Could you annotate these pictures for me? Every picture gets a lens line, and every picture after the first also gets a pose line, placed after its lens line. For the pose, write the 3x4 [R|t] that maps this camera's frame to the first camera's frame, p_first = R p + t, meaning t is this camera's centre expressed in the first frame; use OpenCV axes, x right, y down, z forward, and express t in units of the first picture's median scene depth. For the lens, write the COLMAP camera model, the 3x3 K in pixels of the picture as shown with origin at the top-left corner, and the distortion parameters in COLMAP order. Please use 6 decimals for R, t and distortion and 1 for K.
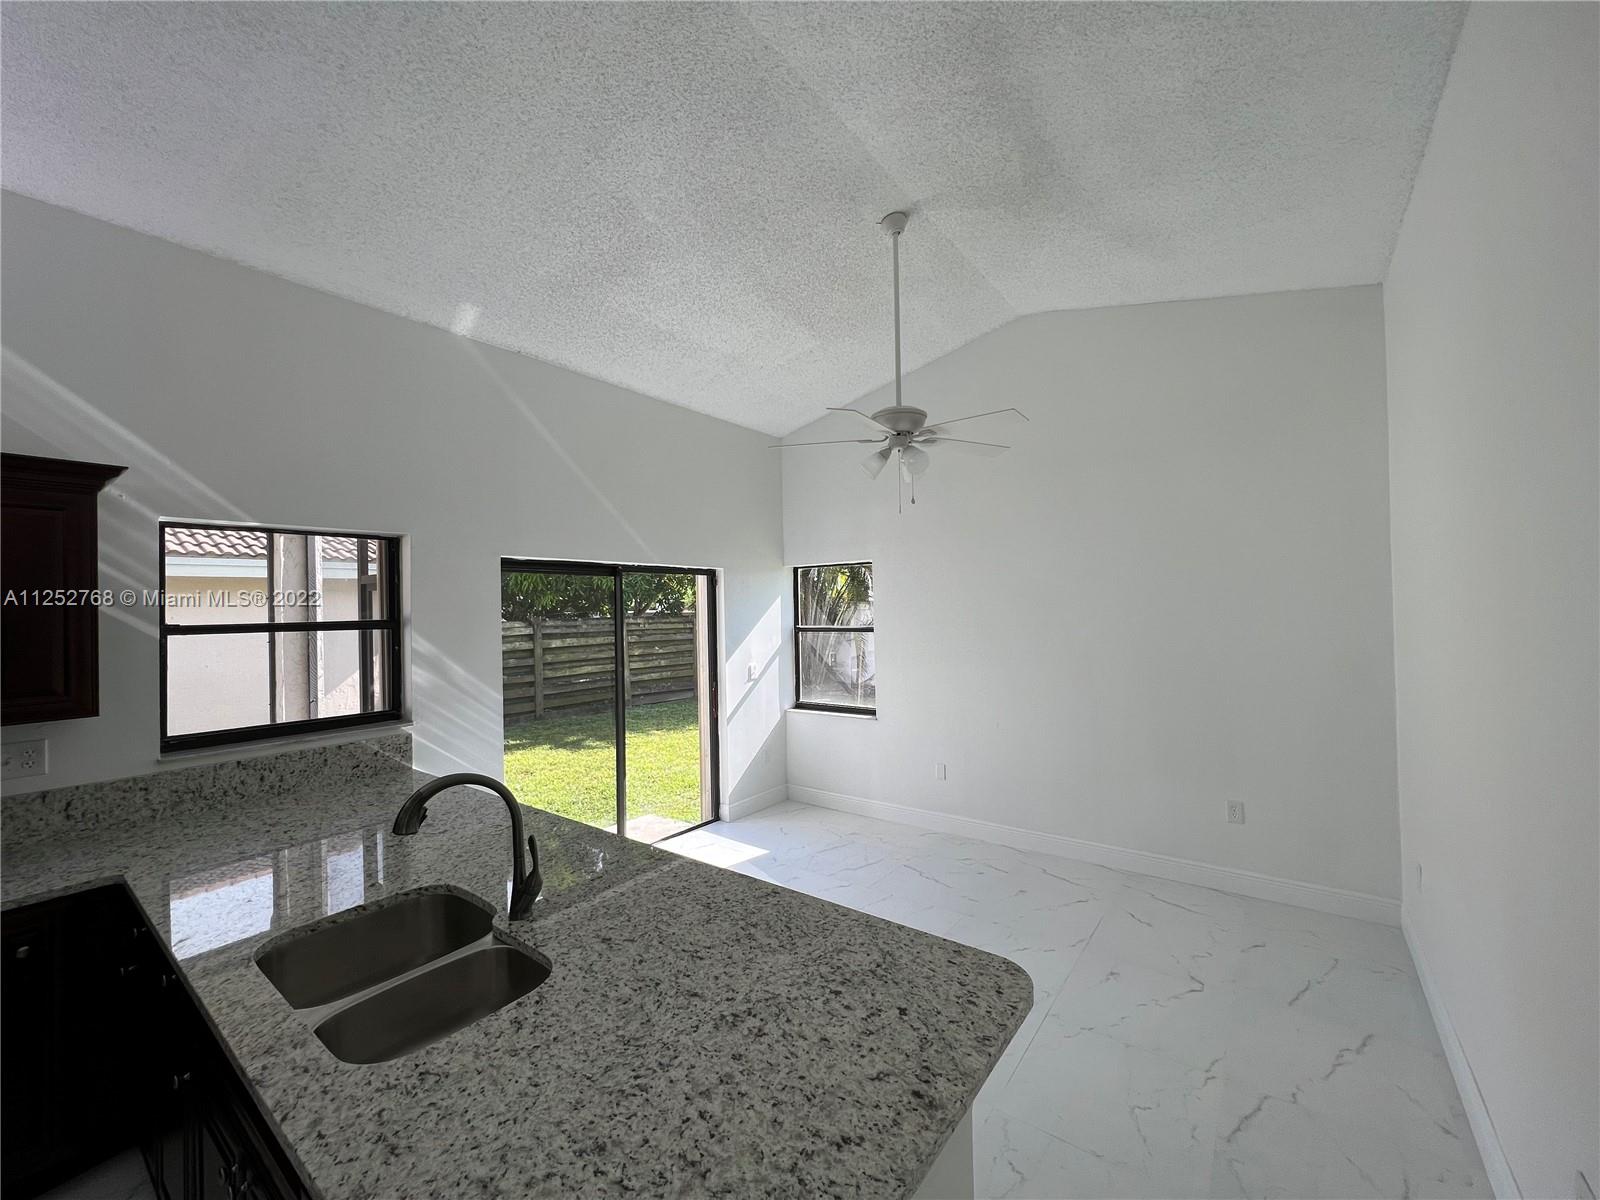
lens RADIAL K [[644.0, 0, 787.6], [0, 644.0, 598.3], [0, 0, 1]] dist [0.003758, 0.000558]
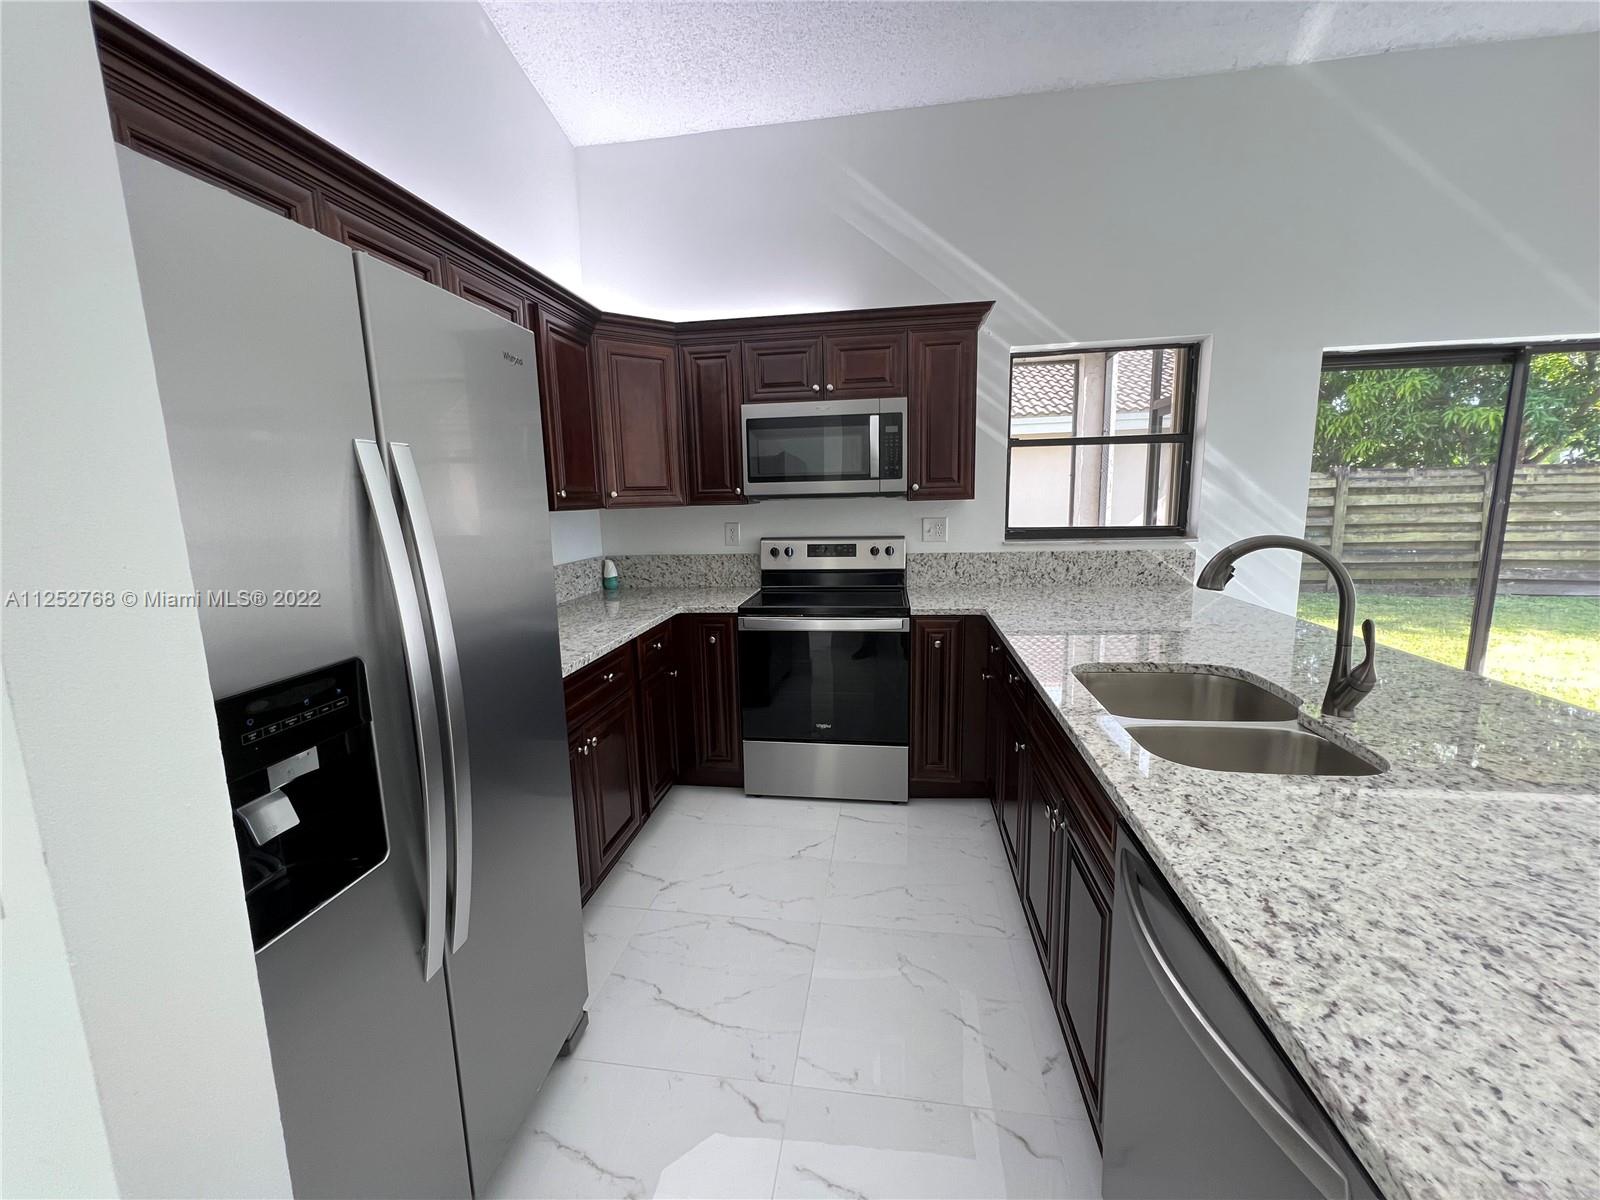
lens RADIAL K [[640.2, 0, 798.5], [0, 640.2, 596.3], [0, 0, 1]] dist [-0.001113, 0.000200]
pose [[0.488846, 0.146973, -0.859900, -0.038855], [0.026282, 0.982777, 0.182916, 0.107841], [0.871974, -0.112017, 0.476564, 0.001807]]
